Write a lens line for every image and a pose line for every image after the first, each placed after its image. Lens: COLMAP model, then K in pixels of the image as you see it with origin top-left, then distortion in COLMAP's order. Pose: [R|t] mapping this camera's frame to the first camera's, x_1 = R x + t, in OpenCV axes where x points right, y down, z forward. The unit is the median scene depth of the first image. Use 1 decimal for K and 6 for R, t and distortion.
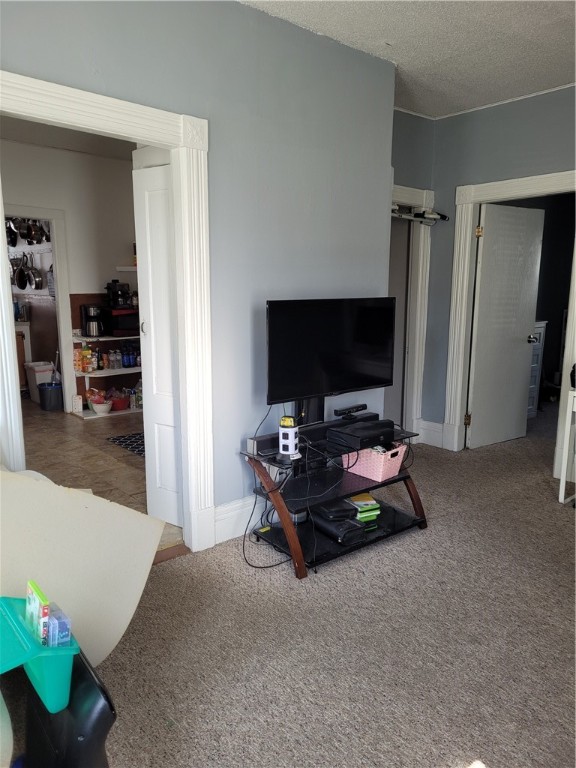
lens RADIAL K [[574.8, 0, 282.6], [0, 574.8, 389.5], [0, 0, 1]] dist [0.056124, -0.007718]
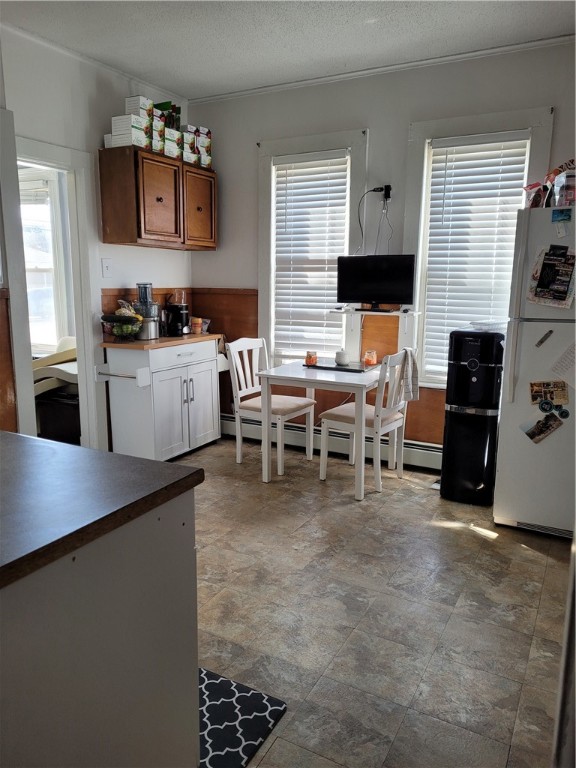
lens RADIAL K [[574.8, 0, 287.5], [0, 574.8, 385.9], [0, 0, 1]] dist [0.056124, -0.007718]
pose [[-0.931581, 0.052688, -0.359696, -0.158078], [-0.077526, 0.937888, 0.338166, -0.186260], [0.355172, 0.342915, -0.869634, 1.051003]]
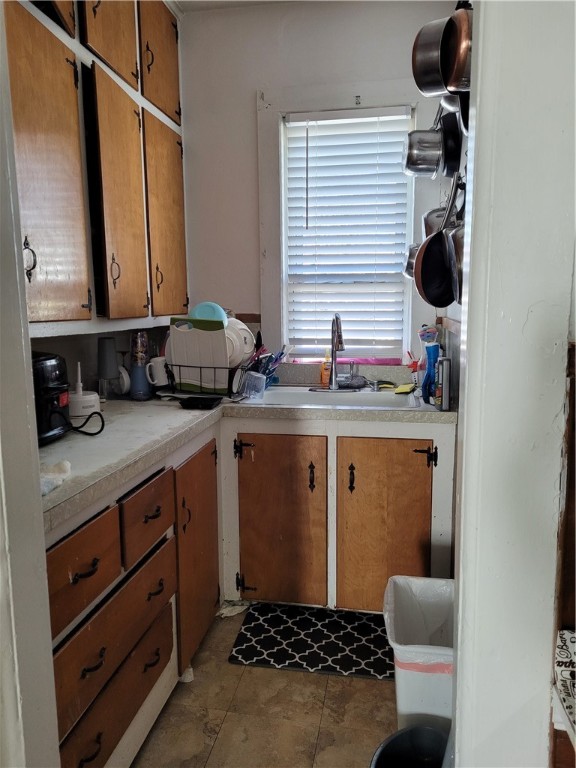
lens RADIAL K [[574.8, 0, 286.6], [0, 574.8, 383.1], [0, 0, 1]] dist [0.056124, -0.007718]
pose [[0.631005, 0.105668, -0.768549, -0.305388], [-0.133877, 0.990649, 0.026287, -0.149298], [0.764140, 0.086303, 0.639251, 0.862089]]
